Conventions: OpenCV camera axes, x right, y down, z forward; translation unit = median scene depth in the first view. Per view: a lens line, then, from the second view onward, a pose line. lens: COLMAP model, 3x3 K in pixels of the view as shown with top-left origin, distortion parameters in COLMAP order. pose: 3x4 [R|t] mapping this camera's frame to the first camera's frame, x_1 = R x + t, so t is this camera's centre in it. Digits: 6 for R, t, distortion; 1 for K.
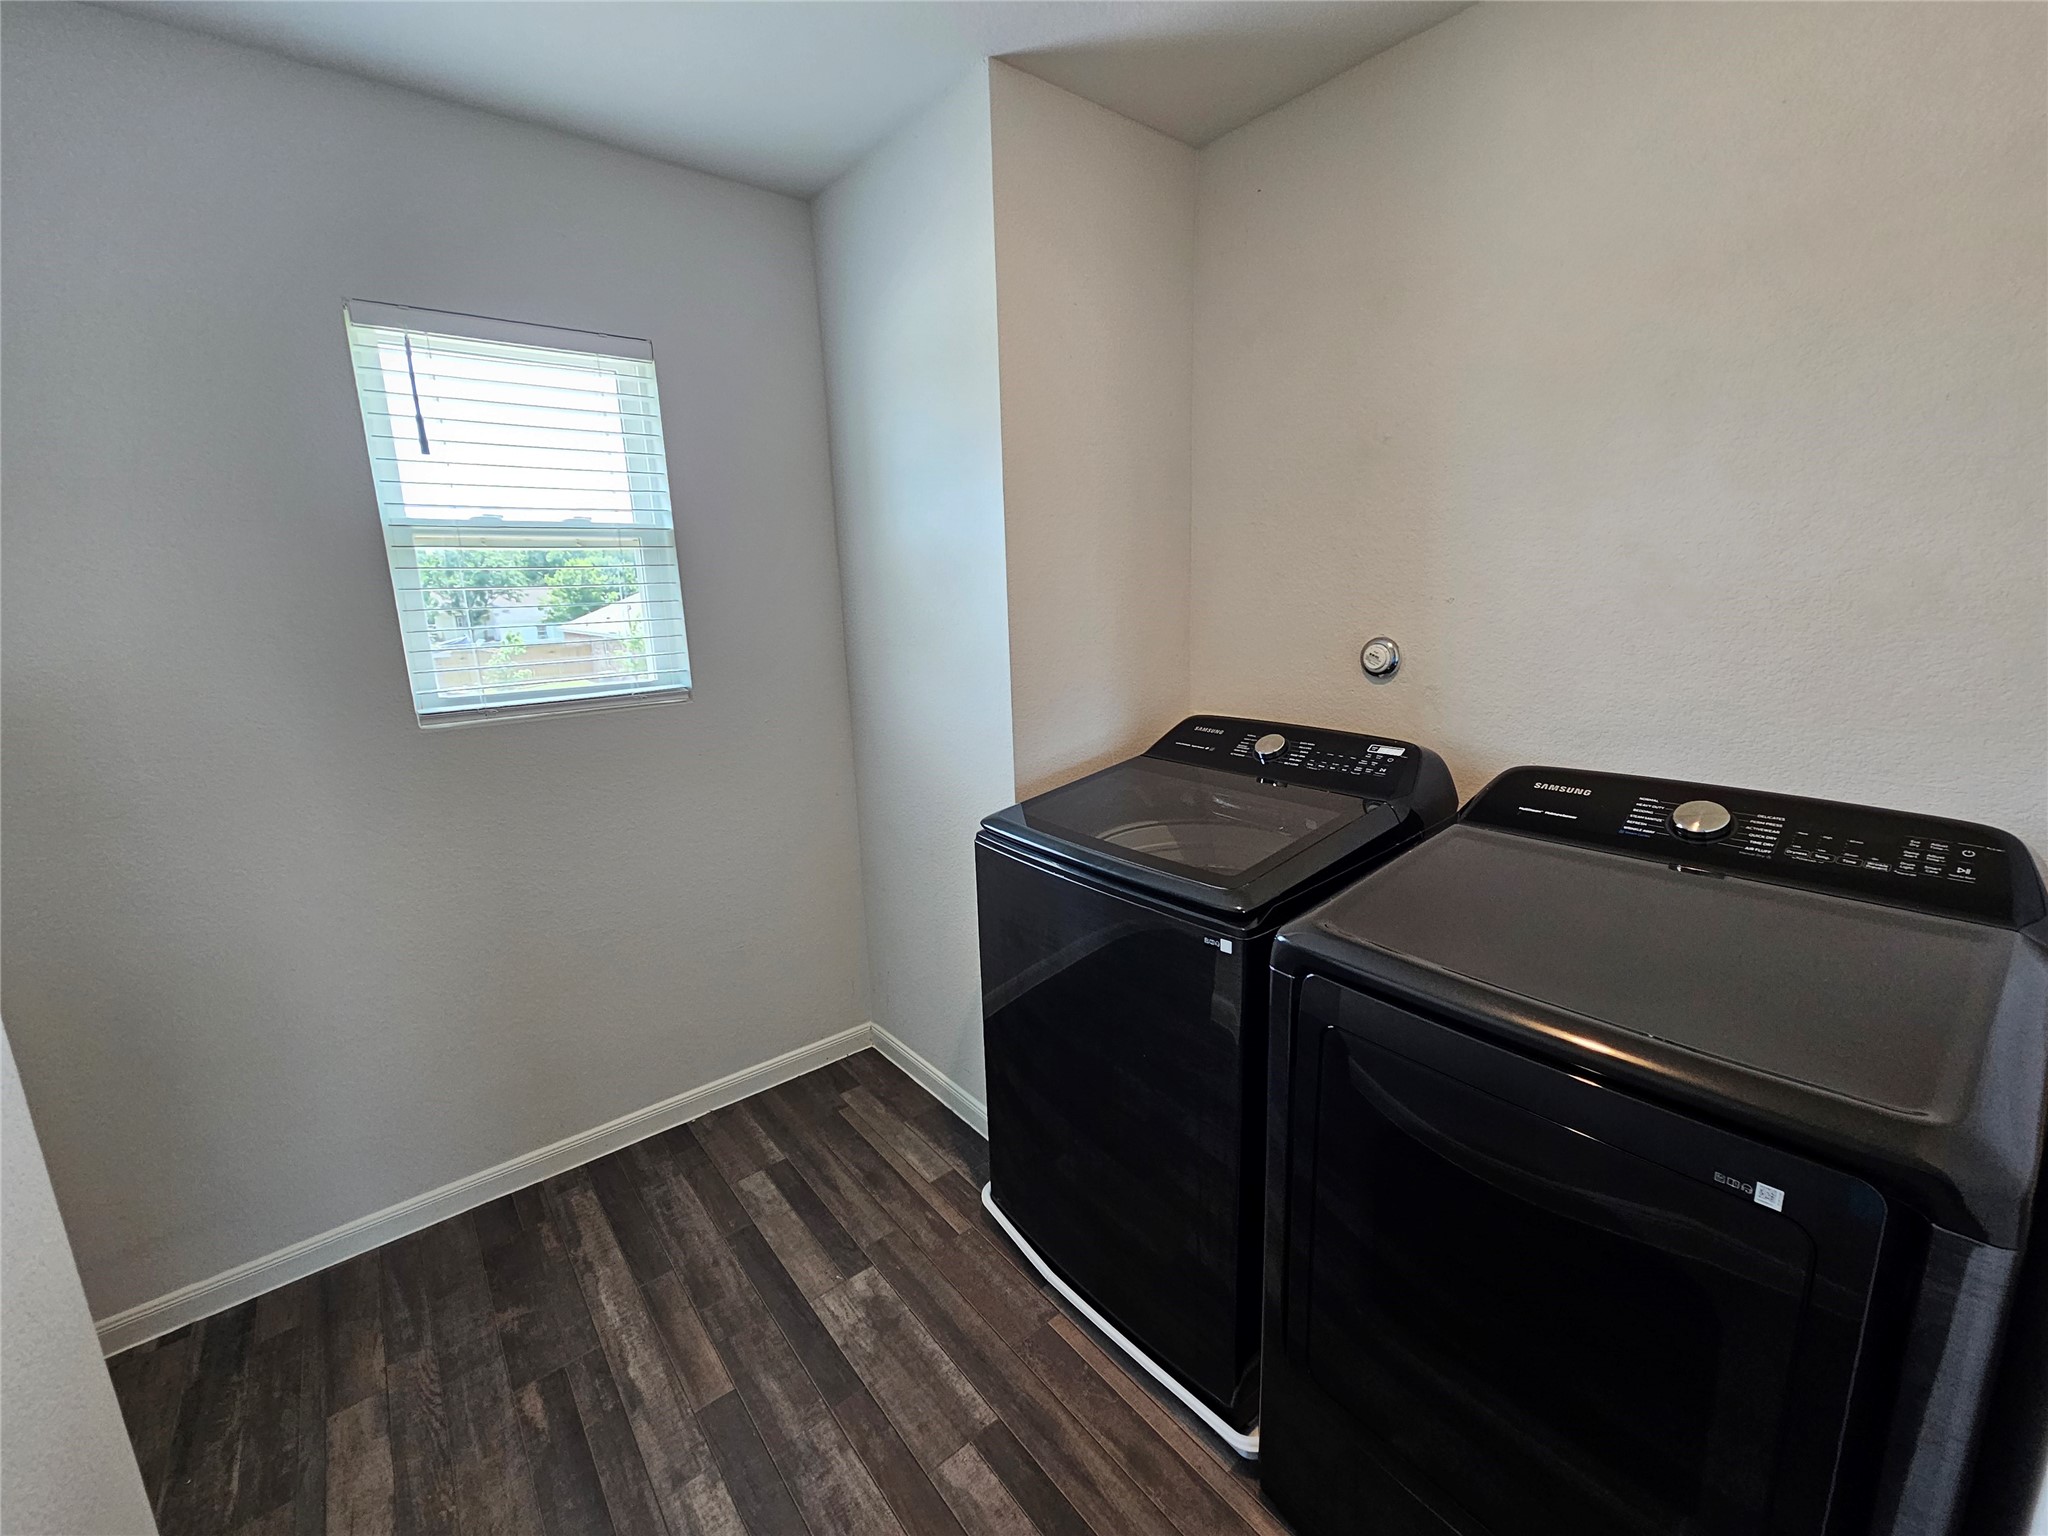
lens RADIAL K [[839.9, 0, 1034.2], [0, 839.9, 761.7], [0, 0, 1]] dist [-0.000566, 0.001266]
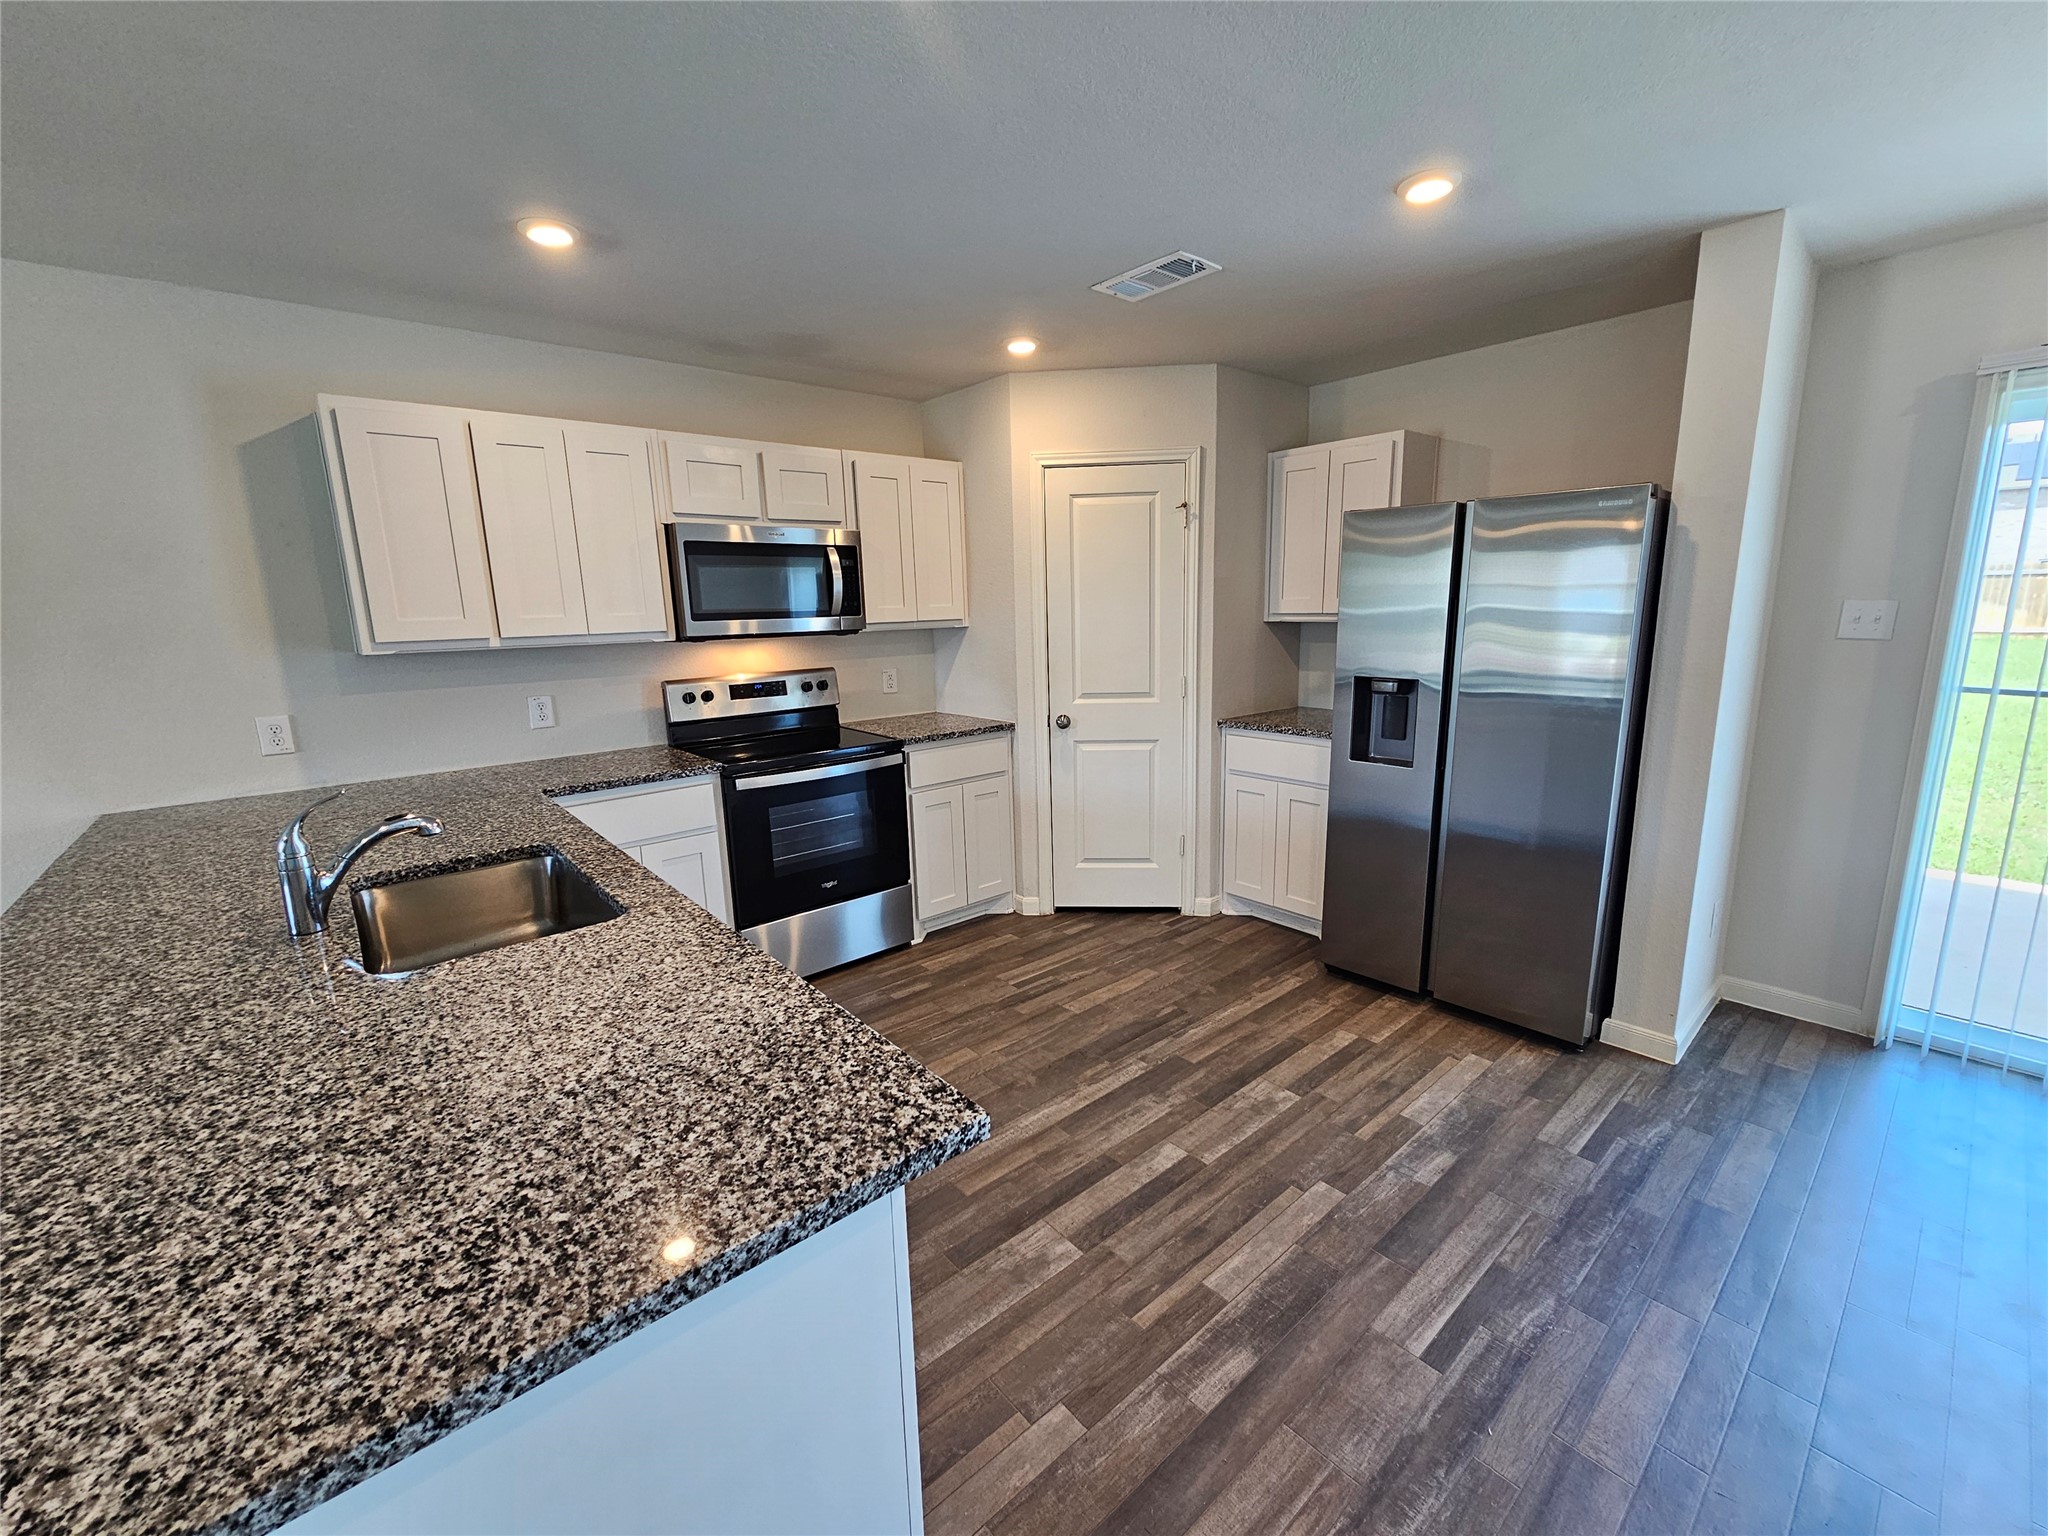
lens RADIAL K [[839.9, 0, 1036.4], [0, 839.9, 765.9], [0, 0, 1]] dist [-0.000566, 0.001266]
pose [[0.020155, 0.213042, -0.976835, 0.742562], [-0.188649, 0.960294, 0.205542, -0.201687], [0.981838, 0.180137, 0.059545, 0.818903]]
